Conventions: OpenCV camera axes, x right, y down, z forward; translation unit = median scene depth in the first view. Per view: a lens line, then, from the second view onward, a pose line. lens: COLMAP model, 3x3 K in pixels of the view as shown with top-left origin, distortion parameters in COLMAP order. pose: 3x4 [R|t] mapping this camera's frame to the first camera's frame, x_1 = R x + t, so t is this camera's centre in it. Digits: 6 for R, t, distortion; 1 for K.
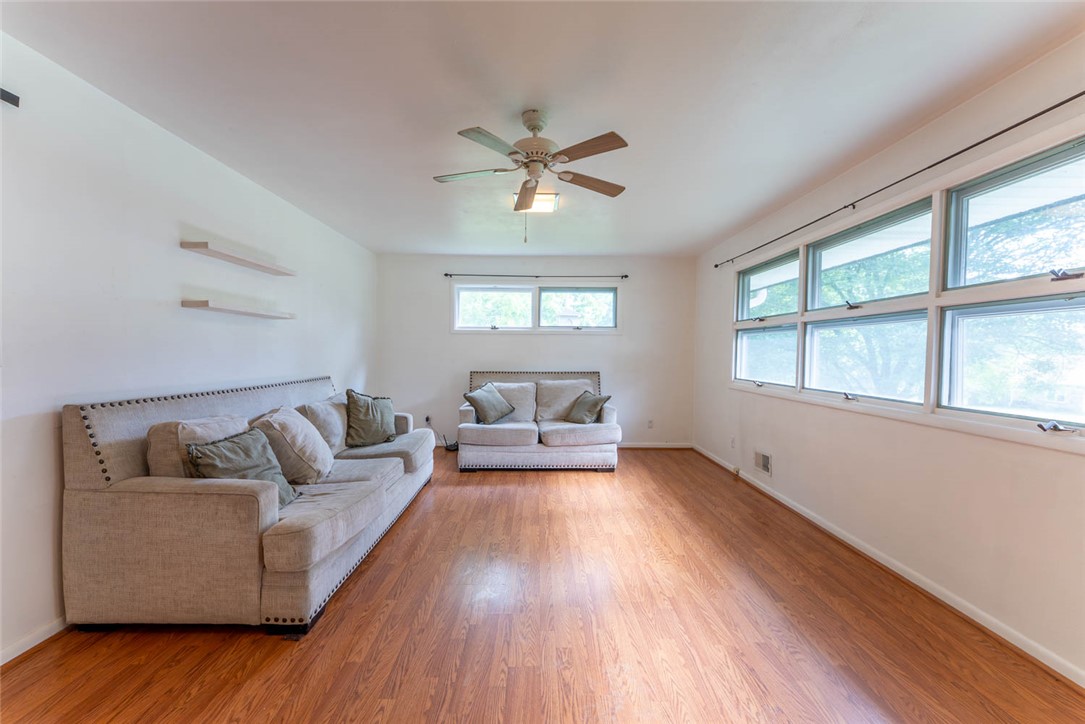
lens RADIAL K [[443.8, 0, 542.5], [0, 443.8, 362.0], [0, 0, 1]] dist [-0.000995, -0.000122]
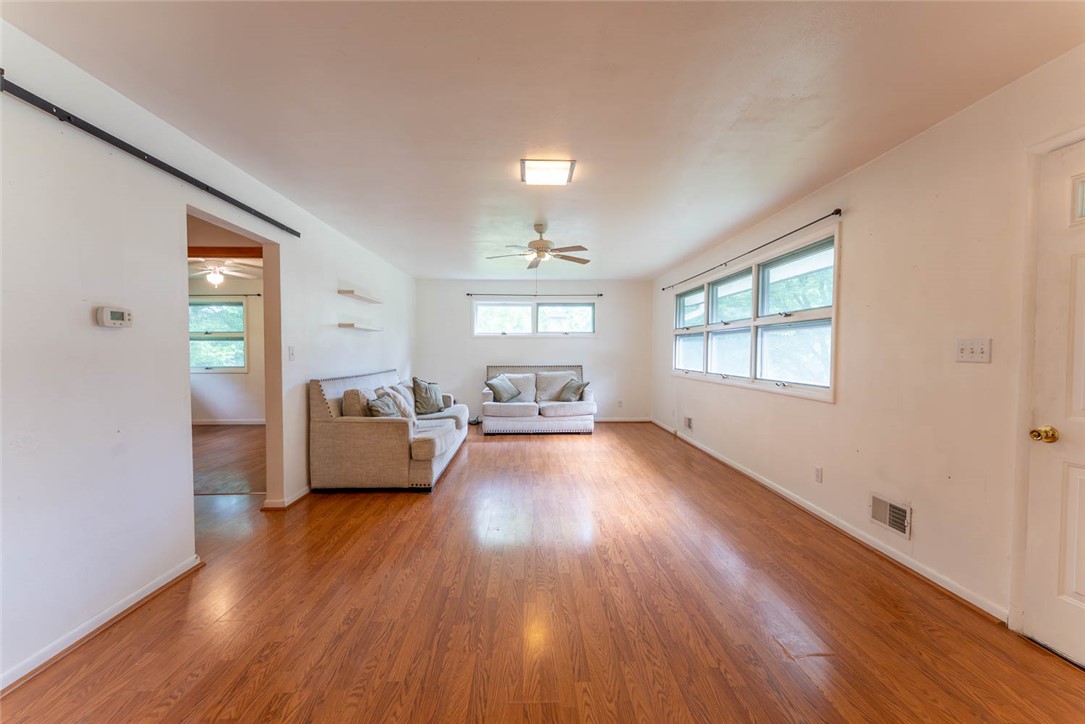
lens RADIAL K [[443.8, 0, 542.5], [0, 443.8, 362.0], [0, 0, 1]] dist [-0.000995, -0.000122]
pose [[0.999712, -0.008073, 0.022591, -0.028672], [0.008022, 0.999965, 0.002329, 0.008686], [-0.022609, -0.002147, 0.999742, -0.439928]]
